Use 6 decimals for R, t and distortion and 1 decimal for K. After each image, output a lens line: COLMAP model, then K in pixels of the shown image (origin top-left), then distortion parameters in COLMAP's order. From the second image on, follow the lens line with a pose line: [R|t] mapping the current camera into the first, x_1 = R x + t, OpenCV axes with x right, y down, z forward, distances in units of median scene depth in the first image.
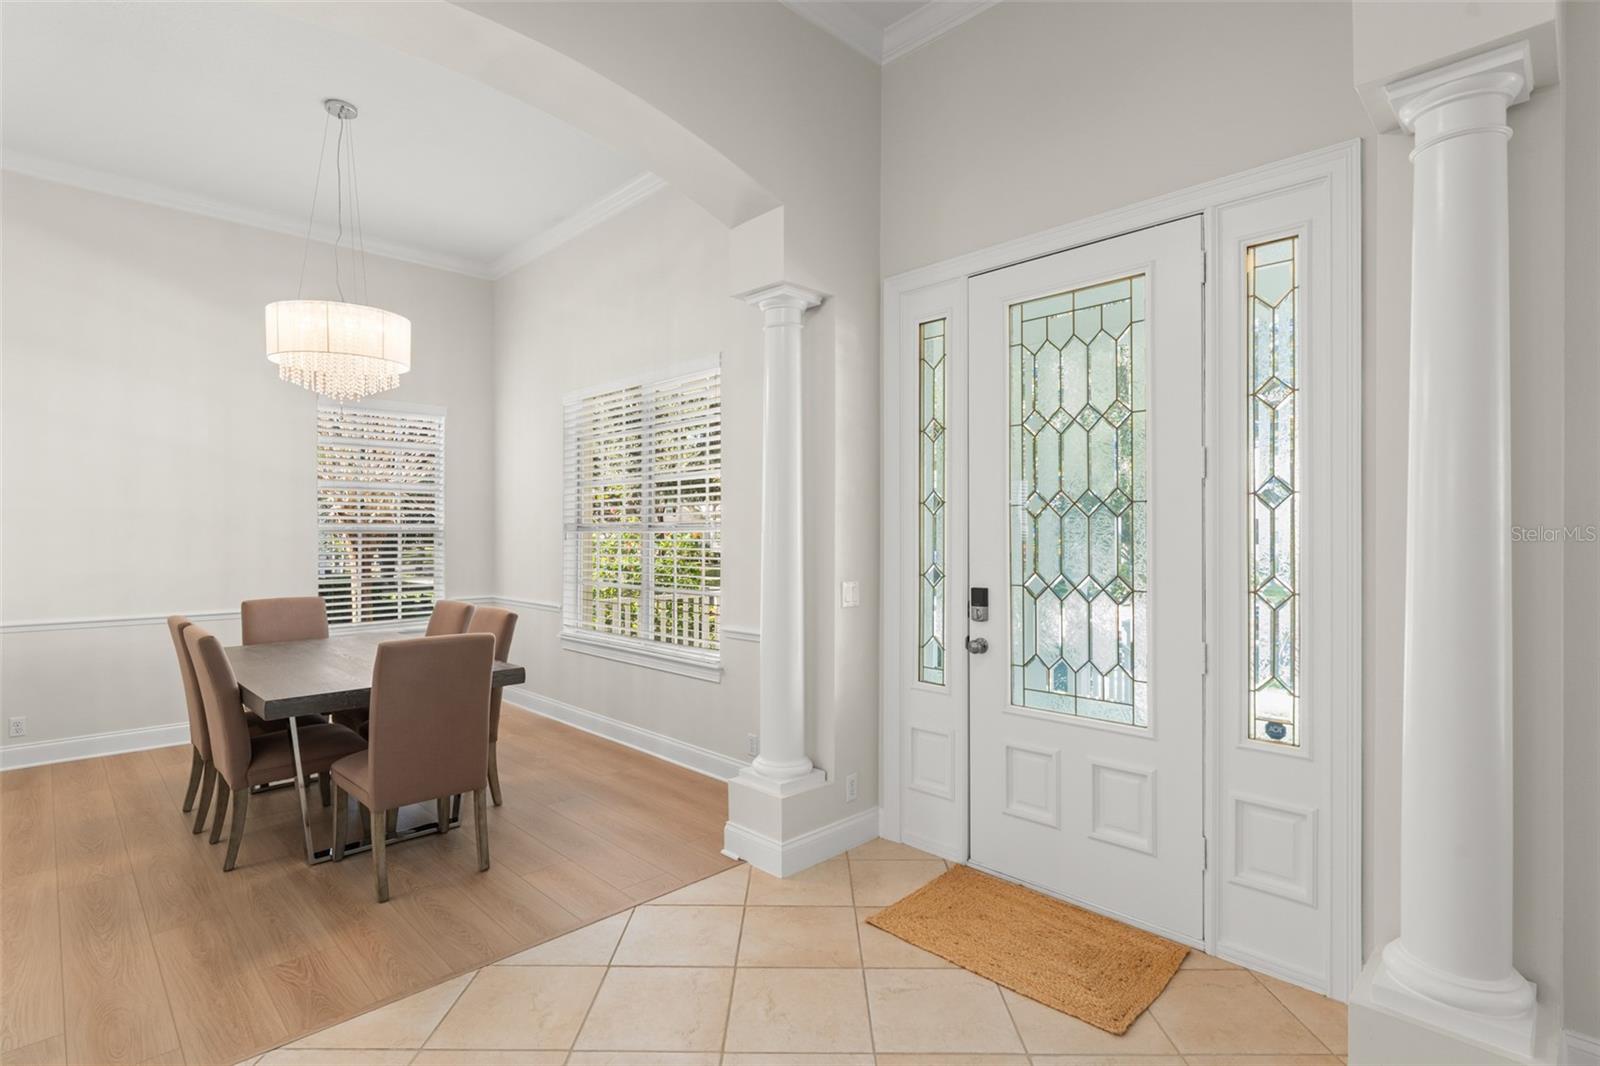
lens RADIAL K [[783.6, 0, 800.8], [0, 783.6, 534.2], [0, 0, 1]] dist [0.002060, 0.001048]
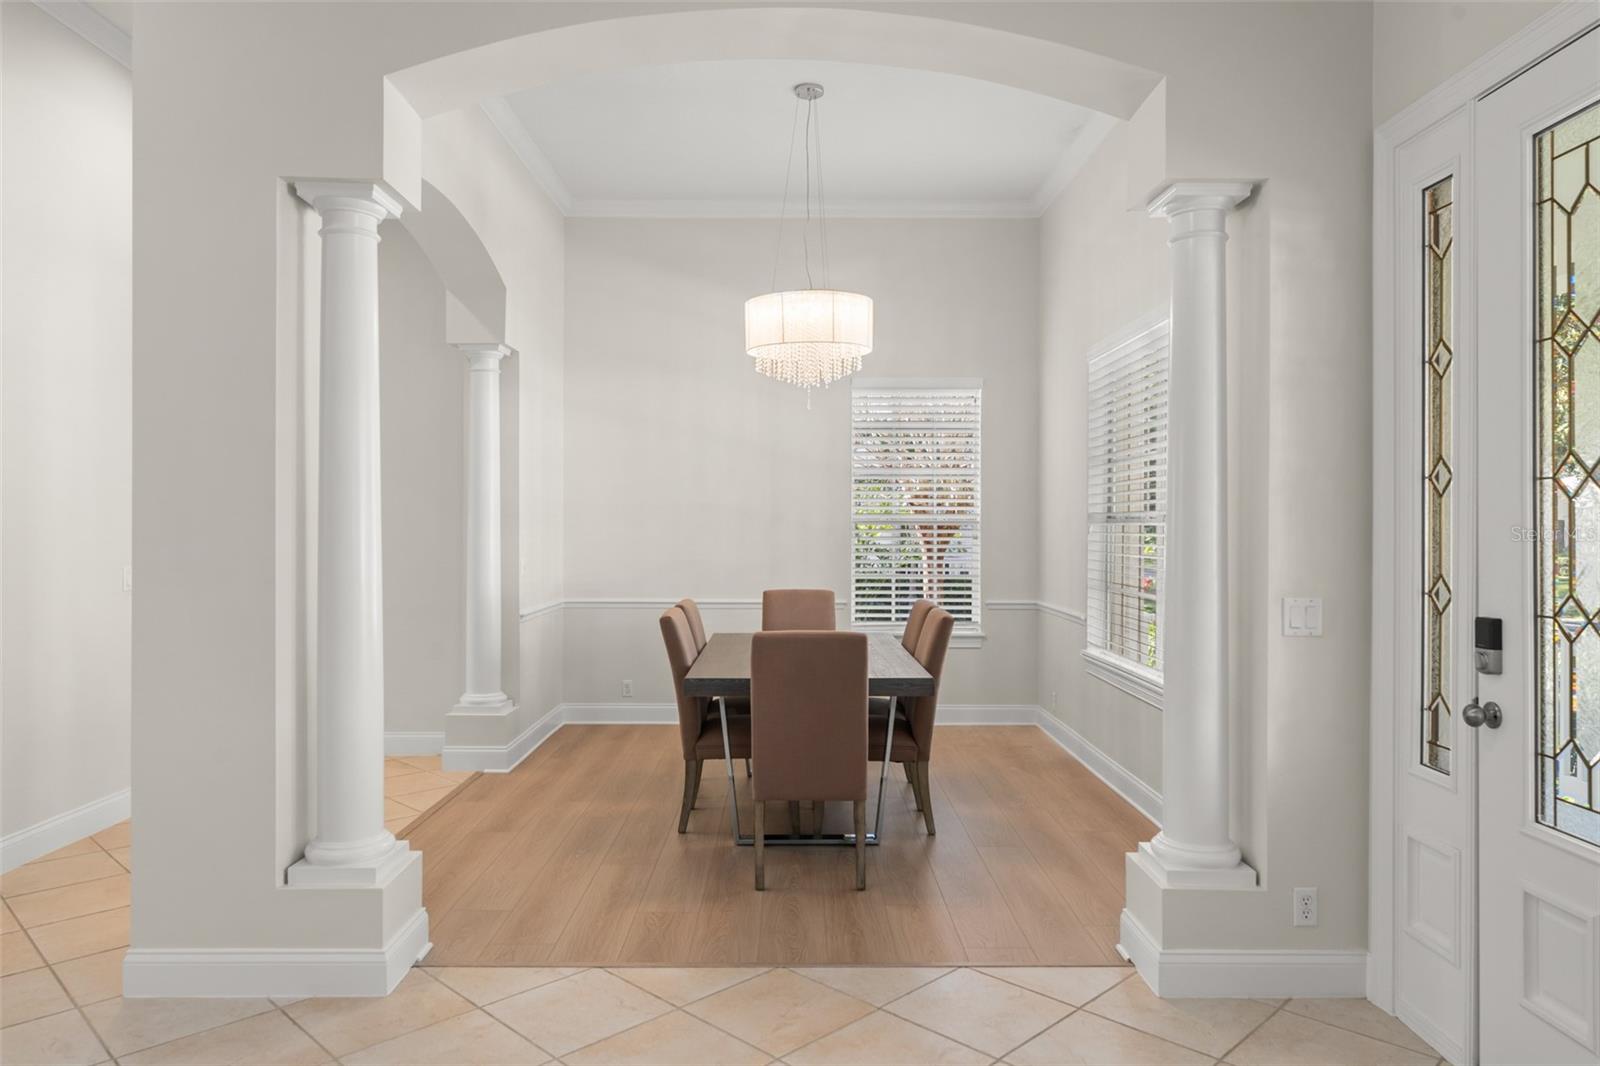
lens RADIAL K [[1073.7, 0, 800.3], [0, 1073.7, 526.8], [0, 0, 1]] dist [0.009282, 0.004428]
pose [[0.714838, 0.003388, -0.699282, 0.405184], [-0.003930, 0.999992, 0.000828, 0.000466], [0.699280, 0.002156, 0.714845, 0.042442]]
